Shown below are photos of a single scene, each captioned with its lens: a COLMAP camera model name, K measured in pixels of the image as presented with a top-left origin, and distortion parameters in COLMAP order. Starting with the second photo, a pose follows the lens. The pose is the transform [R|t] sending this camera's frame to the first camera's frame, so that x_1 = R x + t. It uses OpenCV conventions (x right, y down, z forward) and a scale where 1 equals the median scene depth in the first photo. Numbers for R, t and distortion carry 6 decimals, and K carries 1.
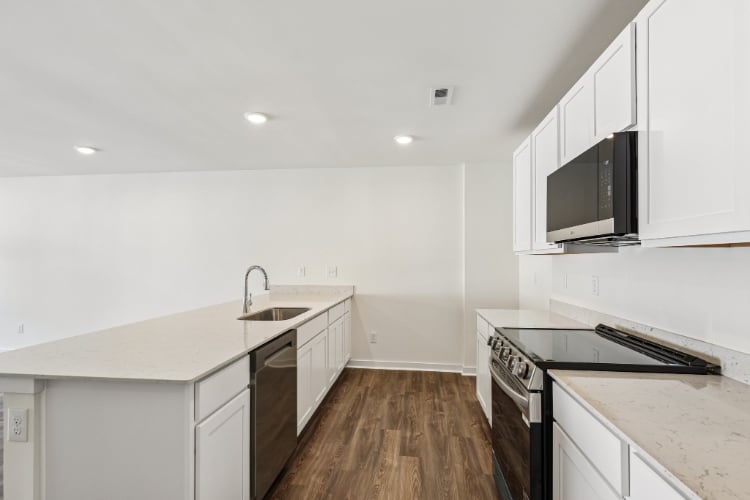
lens RADIAL K [[369.8, 0, 375.8], [0, 369.8, 260.7], [0, 0, 1]] dist [-0.004345, 0.000326]
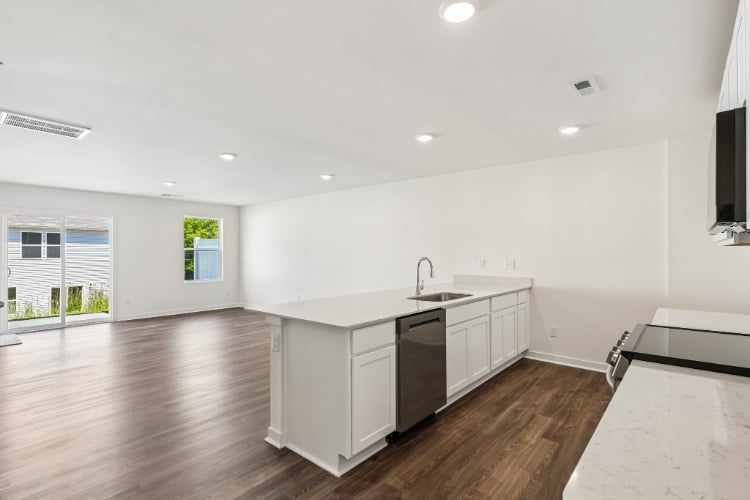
lens RADIAL K [[369.8, 0, 375.8], [0, 369.8, 260.7], [0, 0, 1]] dist [-0.004345, 0.000326]
pose [[0.829435, 0.011775, -0.558479, 0.232006], [-0.000835, 0.999803, 0.019841, 0.000268], [0.558603, -0.015991, 0.829281, -0.121075]]
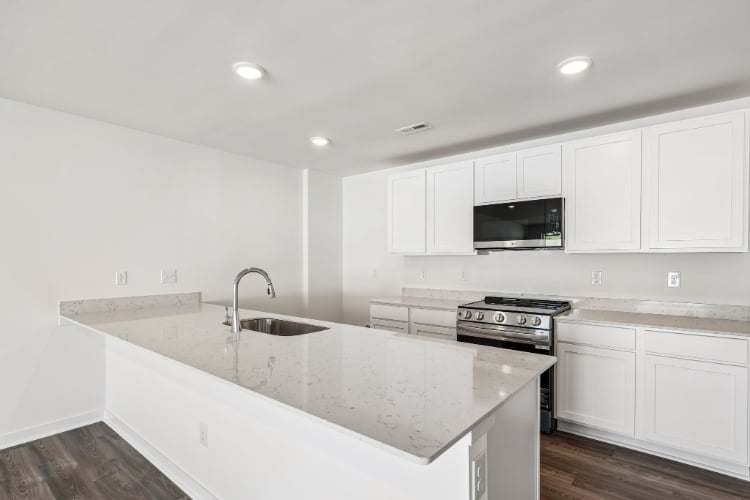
lens RADIAL K [[369.8, 0, 375.8], [0, 369.8, 260.7], [0, 0, 1]] dist [-0.004345, 0.000326]
pose [[0.534687, -0.006378, 0.845026, -0.815543], [0.006363, 0.999974, 0.003521, -0.002845], [-0.845026, 0.003494, 0.534713, 0.383847]]
